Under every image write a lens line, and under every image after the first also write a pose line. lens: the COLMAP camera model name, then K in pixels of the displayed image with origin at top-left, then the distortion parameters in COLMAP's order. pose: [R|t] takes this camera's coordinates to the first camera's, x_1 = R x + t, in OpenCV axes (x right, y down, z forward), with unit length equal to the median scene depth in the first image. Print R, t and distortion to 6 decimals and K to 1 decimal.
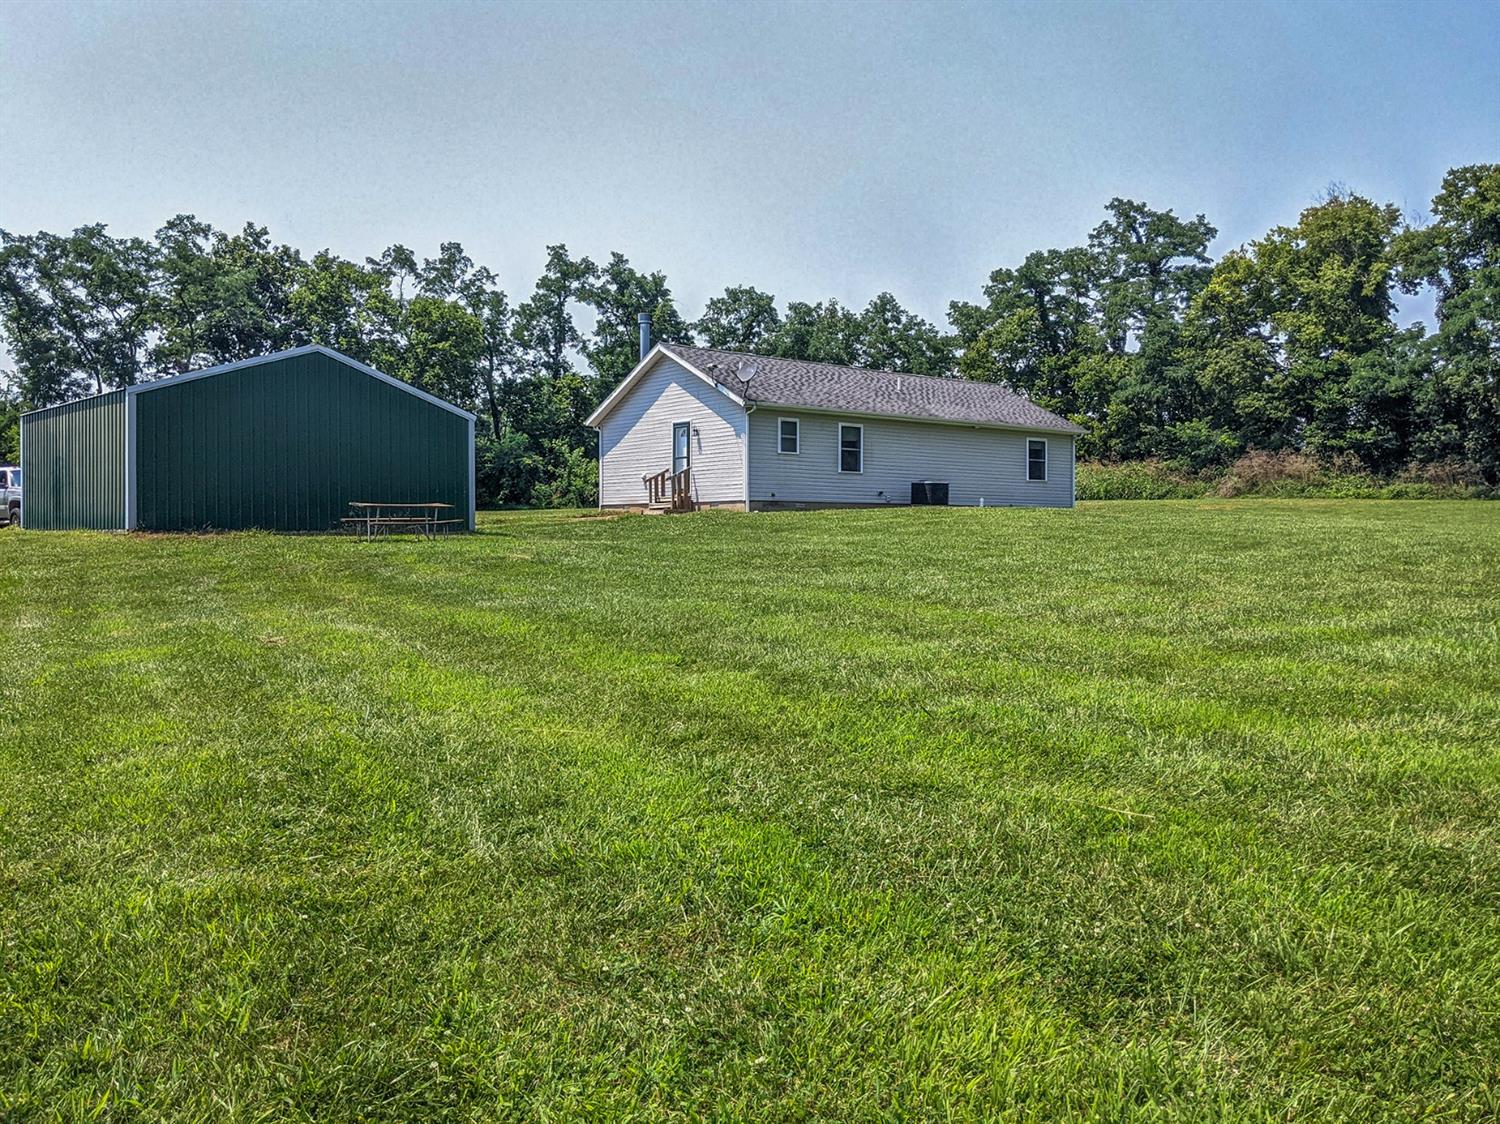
lens RADIAL K [[1202.7, 0, 750.0], [0, 1202.7, 562.0], [0, 0, 1]] dist [0.294296, -0.387705]
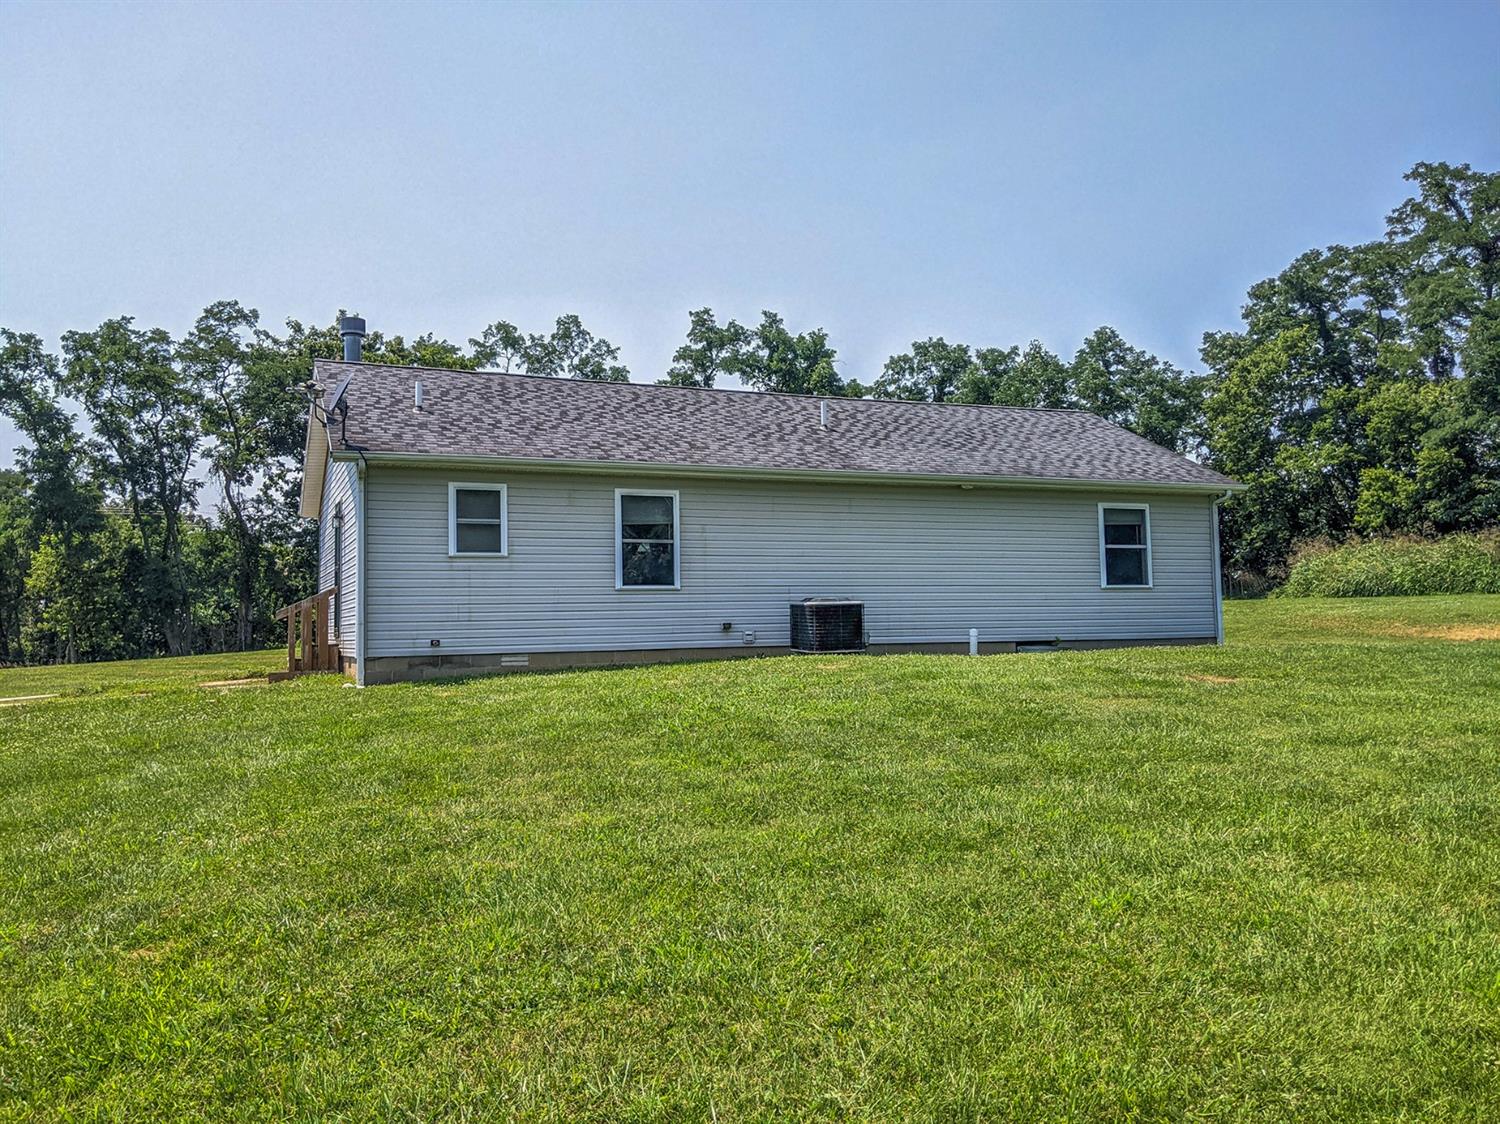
lens RADIAL K [[1267.5, 0, 750.0], [0, 1267.5, 562.0], [0, 0, 1]] dist [0.262141, -0.258540]
pose [[0.972288, -0.038346, -0.230622, 0.081675], [0.020883, 0.996759, -0.077694, -0.015127], [0.232854, 0.070724, 0.969937, 0.175304]]
